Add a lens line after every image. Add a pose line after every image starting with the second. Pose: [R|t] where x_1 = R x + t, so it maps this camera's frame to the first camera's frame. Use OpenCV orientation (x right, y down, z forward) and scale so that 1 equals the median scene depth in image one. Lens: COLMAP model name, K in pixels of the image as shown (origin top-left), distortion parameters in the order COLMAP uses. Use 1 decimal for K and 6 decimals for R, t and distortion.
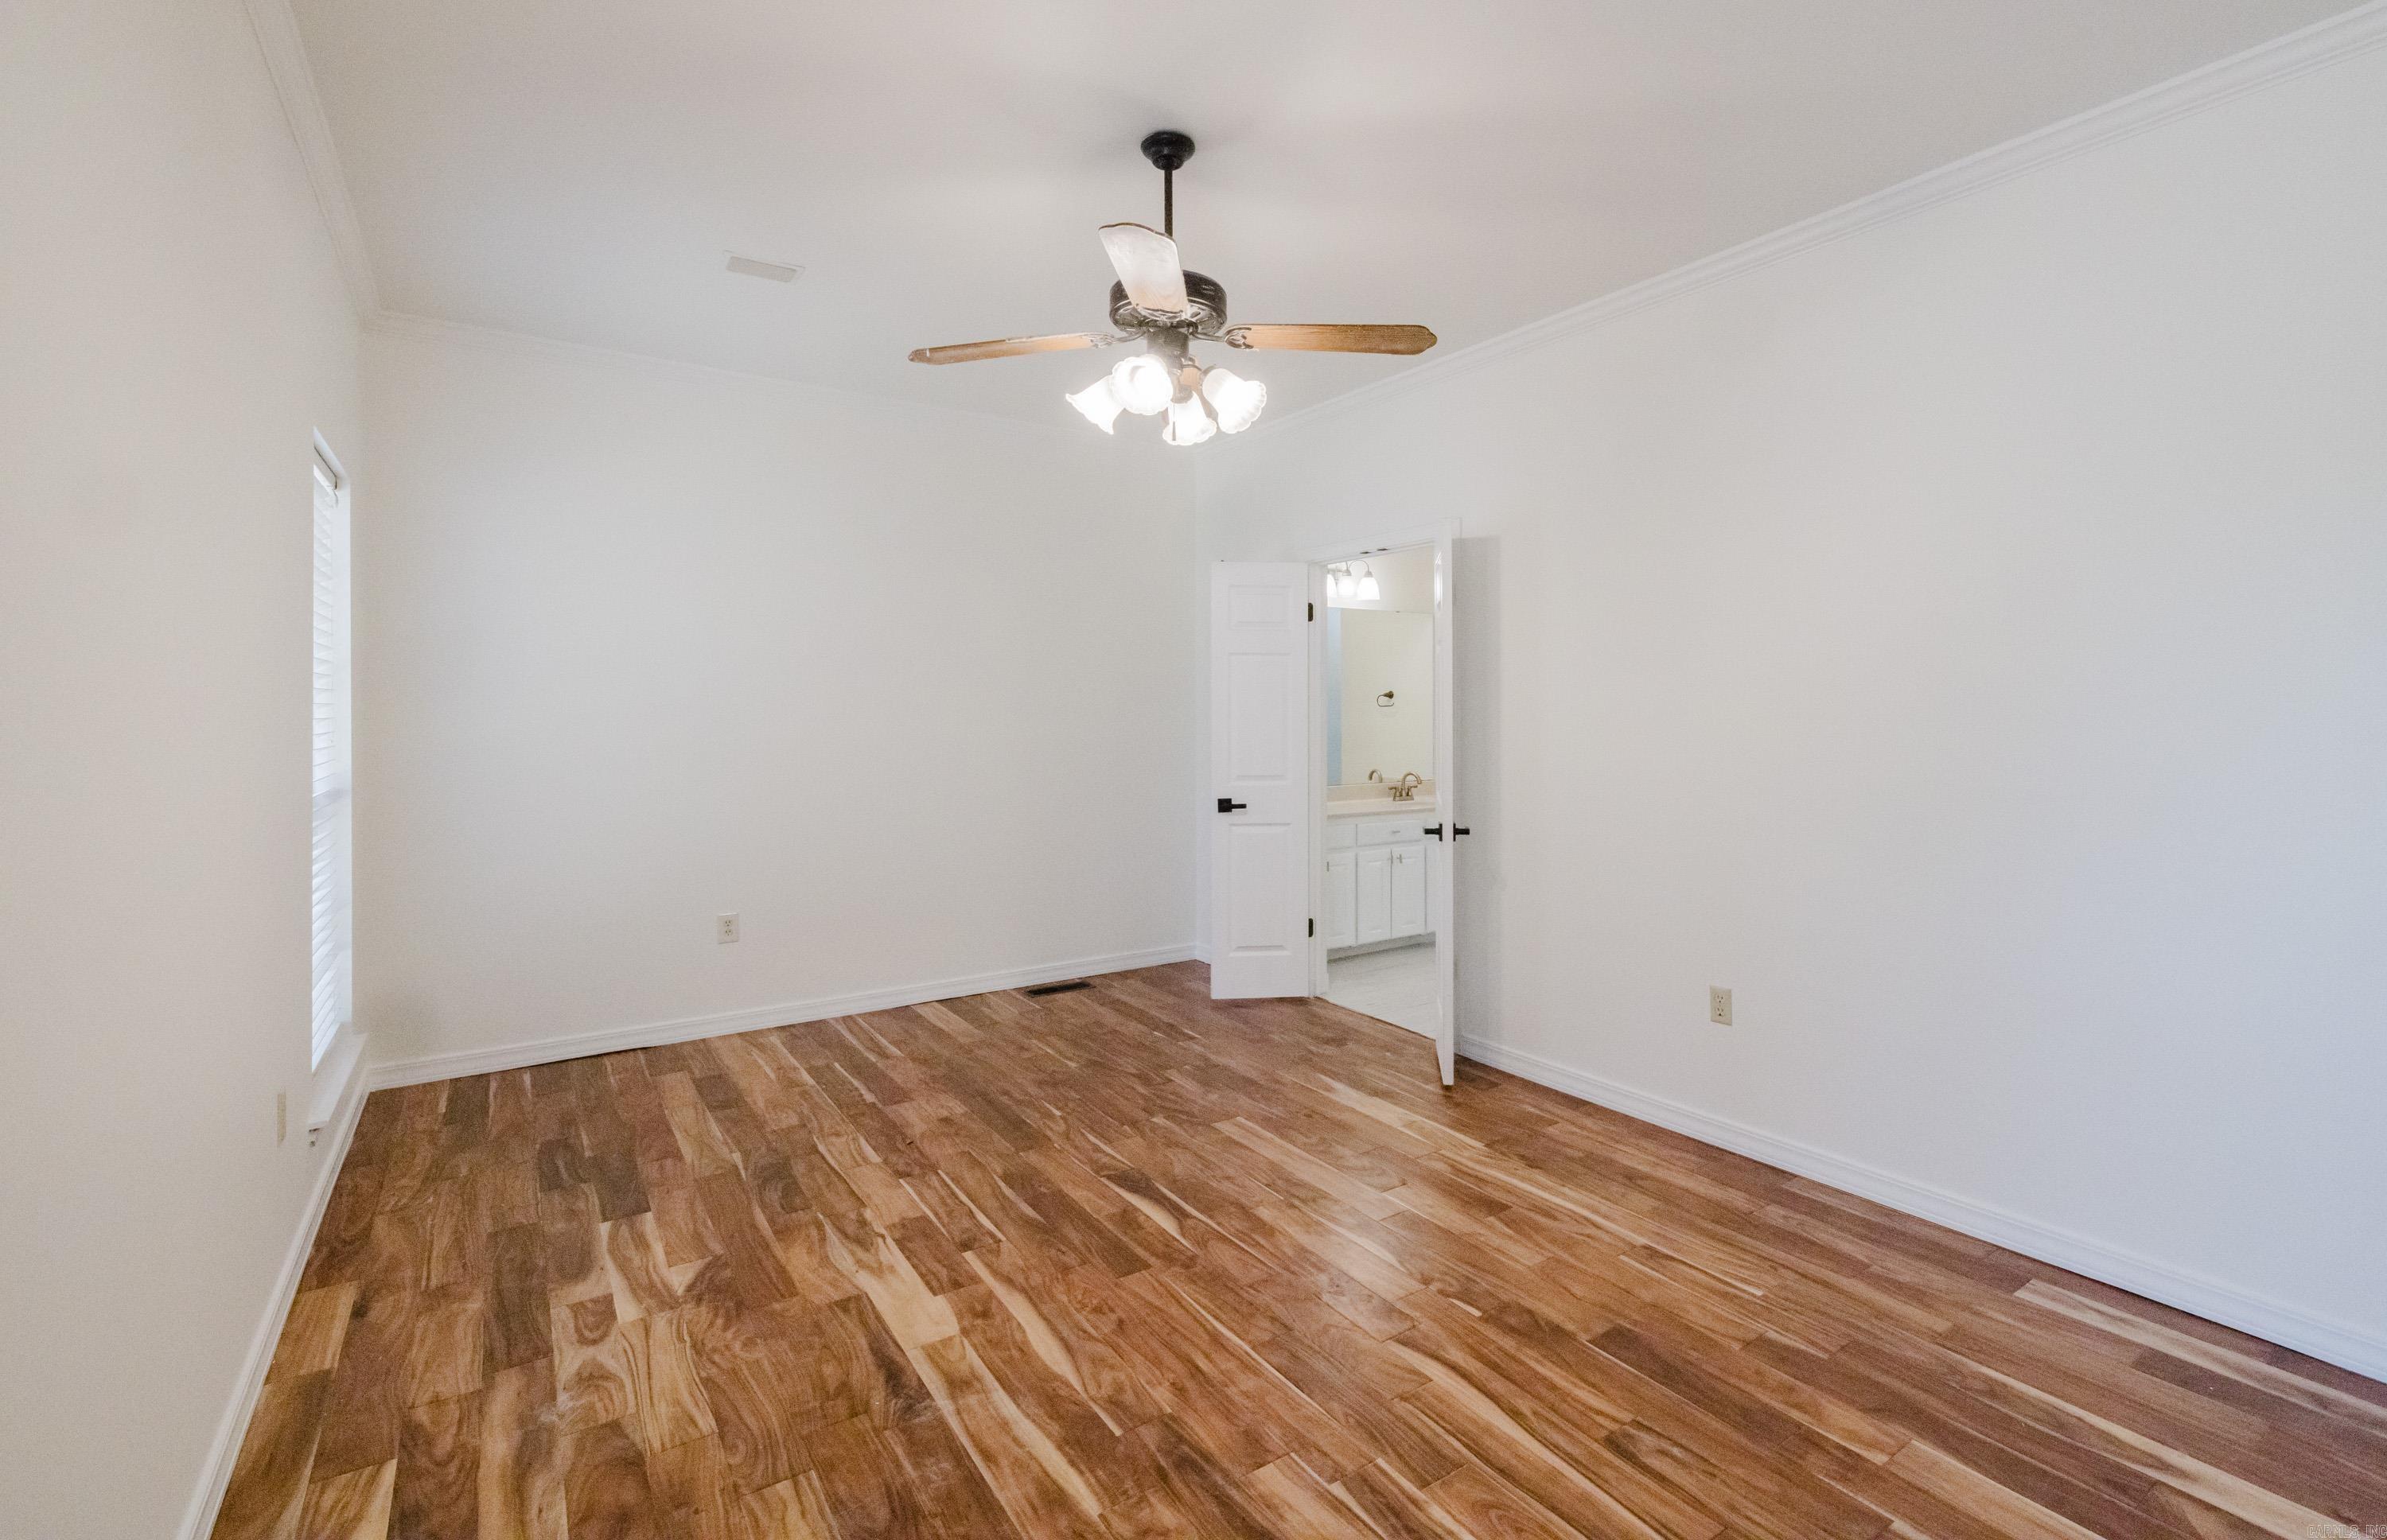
lens RADIAL K [[1067.0, 0, 1186.8], [0, 1067.0, 728.8], [0, 0, 1]] dist [-0.001297, 0.000134]
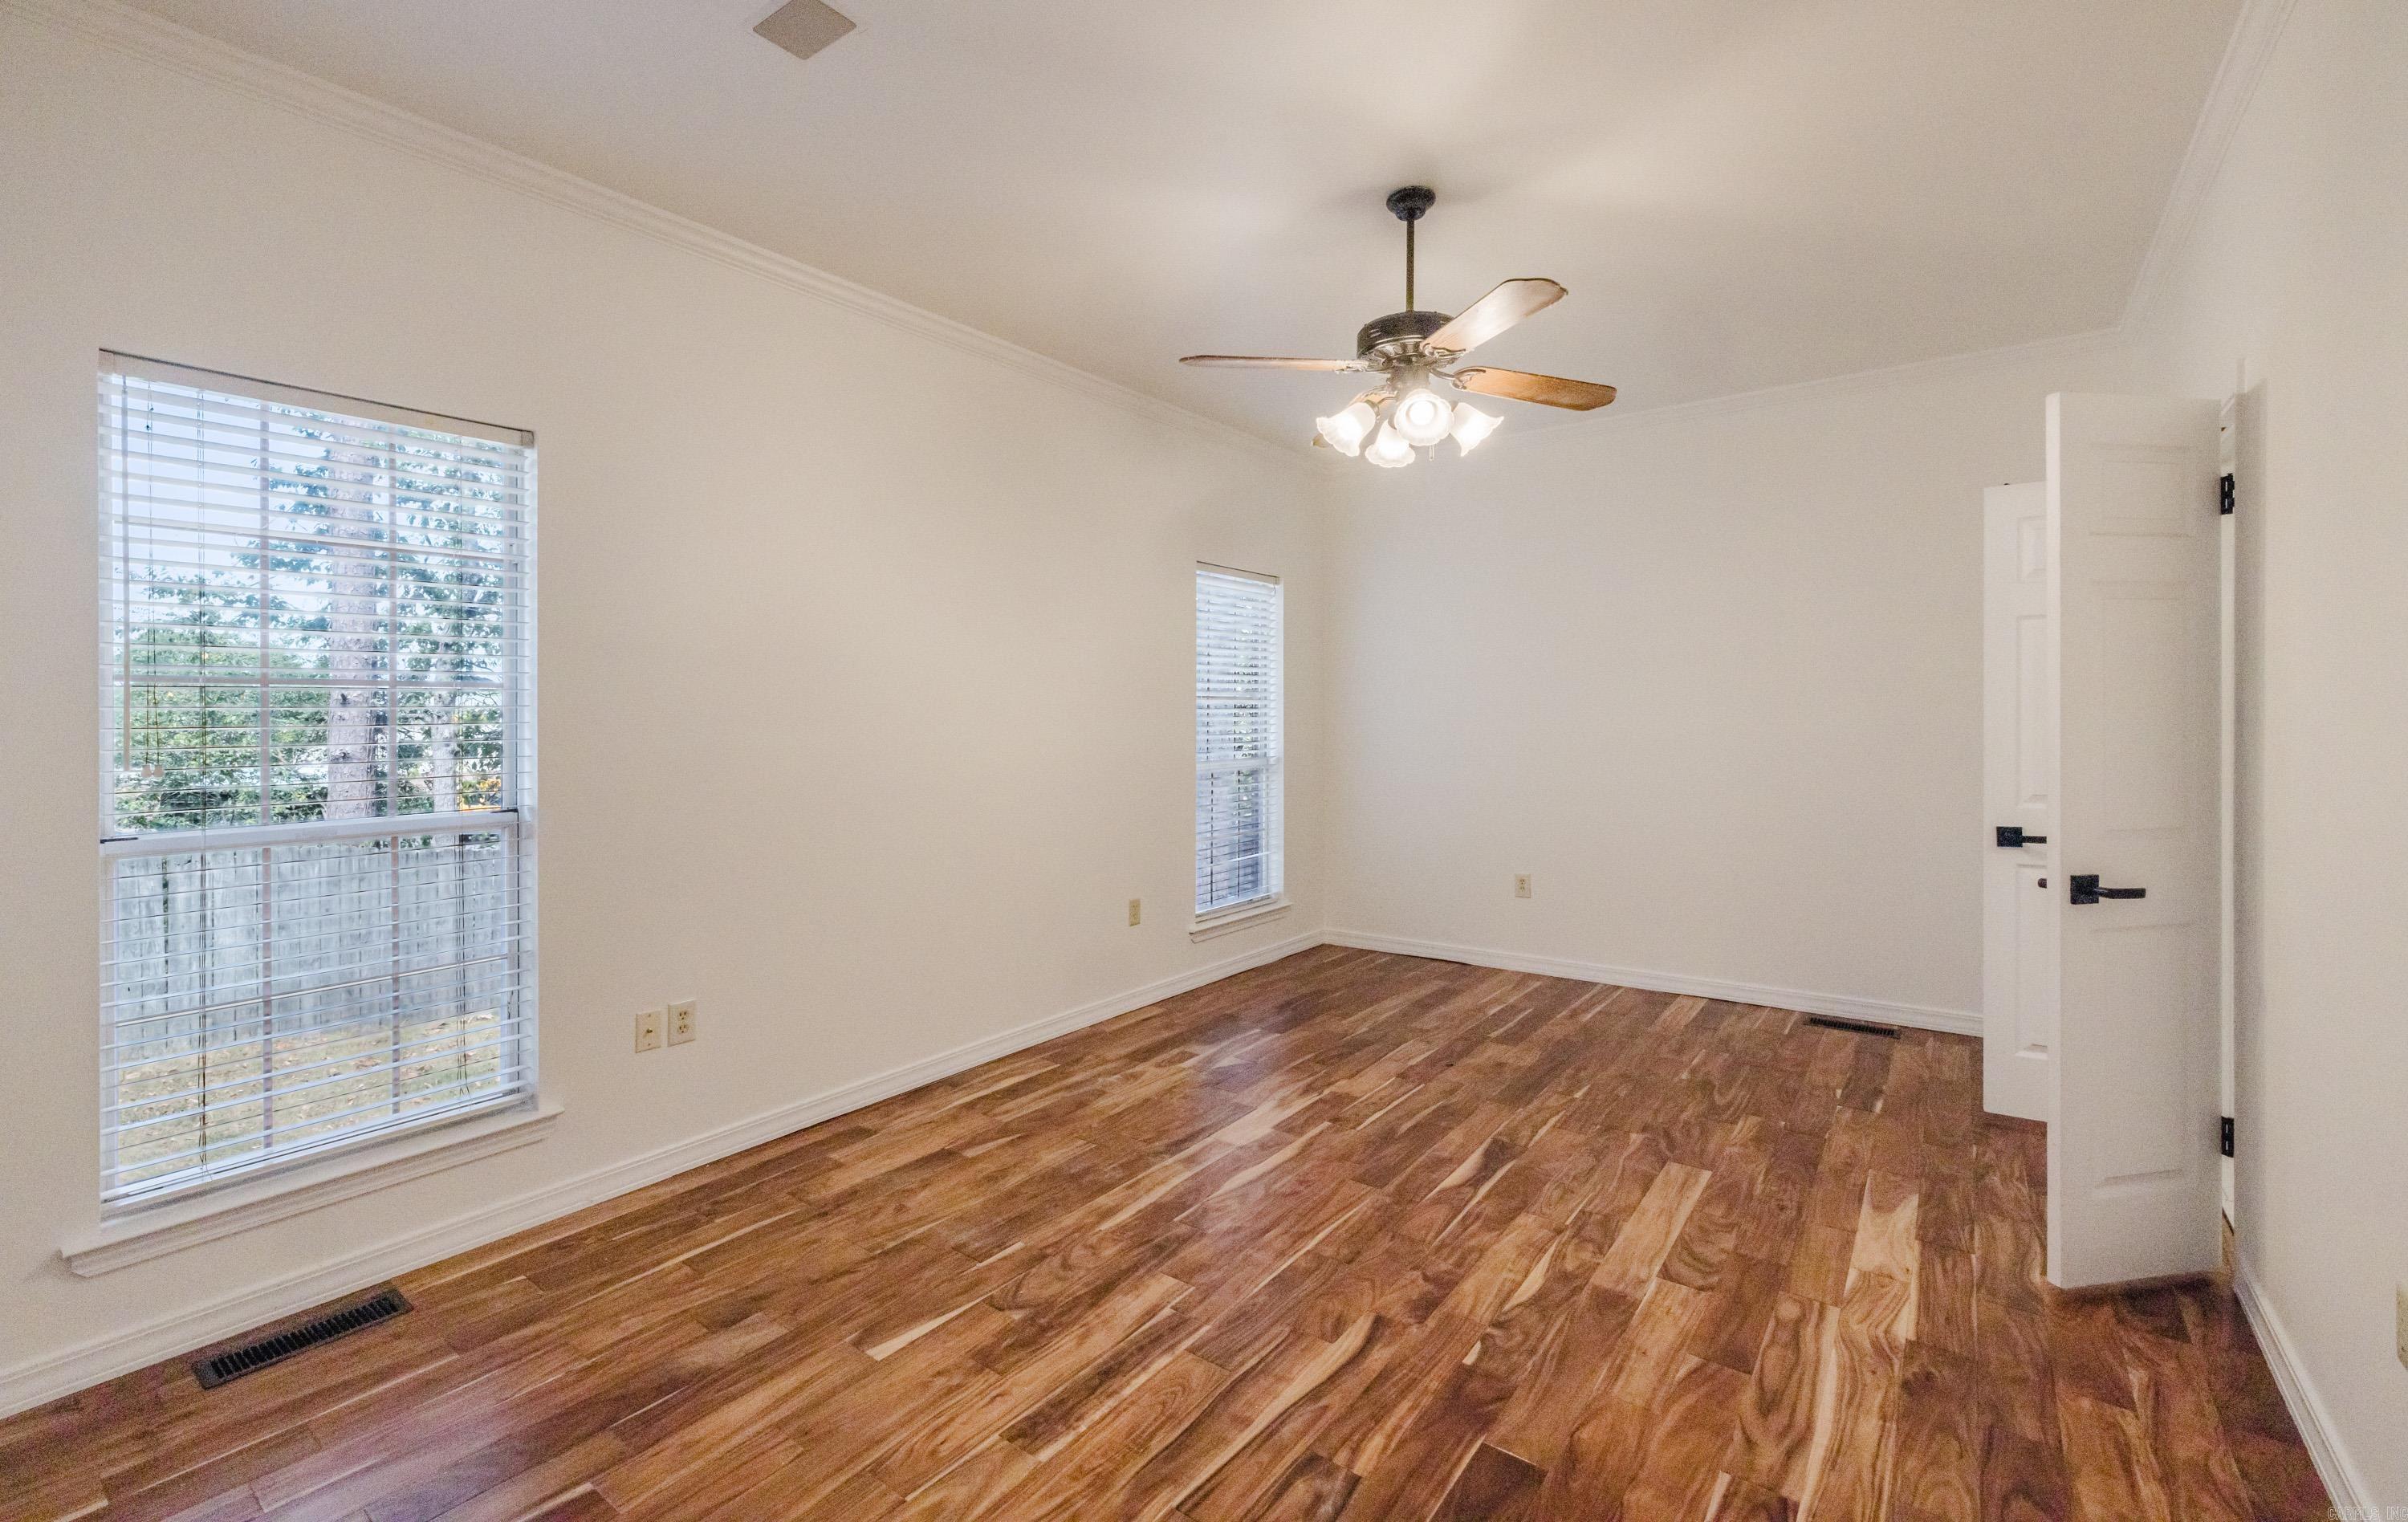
lens RADIAL K [[984.9, 0, 1203.4], [0, 984.9, 719.6], [0, 0, 1]] dist [-0.001500, -0.000116]
pose [[0.337523, 0.002814, -0.941313, 0.891891], [-0.006074, 0.999981, 0.000811, -0.010964], [0.941298, 0.005443, 0.337534, 0.435058]]
